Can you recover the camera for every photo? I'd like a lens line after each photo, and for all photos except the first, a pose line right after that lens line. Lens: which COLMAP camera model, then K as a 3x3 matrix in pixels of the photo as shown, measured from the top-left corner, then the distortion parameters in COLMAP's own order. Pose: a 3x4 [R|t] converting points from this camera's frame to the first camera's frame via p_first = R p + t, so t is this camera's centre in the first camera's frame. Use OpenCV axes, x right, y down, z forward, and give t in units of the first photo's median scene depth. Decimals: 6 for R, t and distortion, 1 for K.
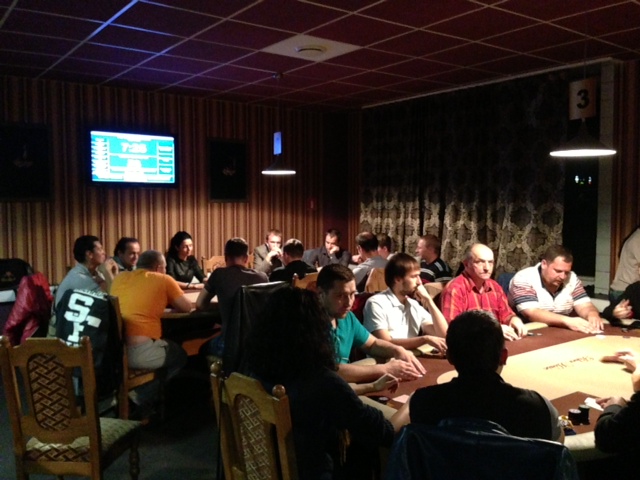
lens RADIAL K [[600.6, 0, 332.0], [0, 600.6, 236.8], [0, 0, 1]] dist [0.140839, -0.296294]
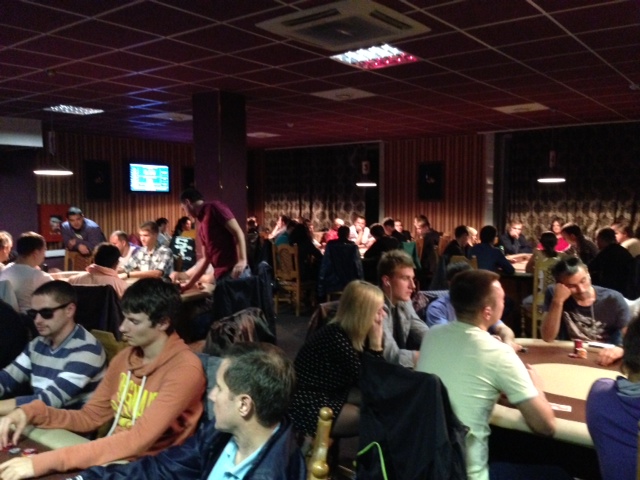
lens RADIAL K [[572.7, 0, 320.0], [0, 572.7, 240.0], [0, 0, 1]] dist [0.151625, -0.246499]
pose [[0.968372, -0.021624, 0.248572, -0.263956], [0.019139, 0.999740, 0.012410, 0.048914], [-0.248775, -0.007260, 0.968534, -0.853048]]
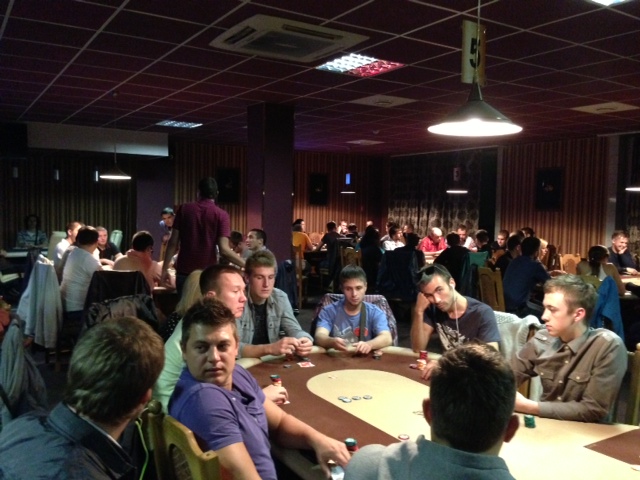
lens RADIAL K [[572.7, 0, 320.0], [0, 572.7, 240.0], [0, 0, 1]] dist [0.151625, -0.246499]
pose [[0.995153, 0.024311, -0.095283, 0.010300], [-0.024403, 0.999702, 0.000199, 0.054476], [0.095259, 0.002127, 0.995450, -0.904183]]
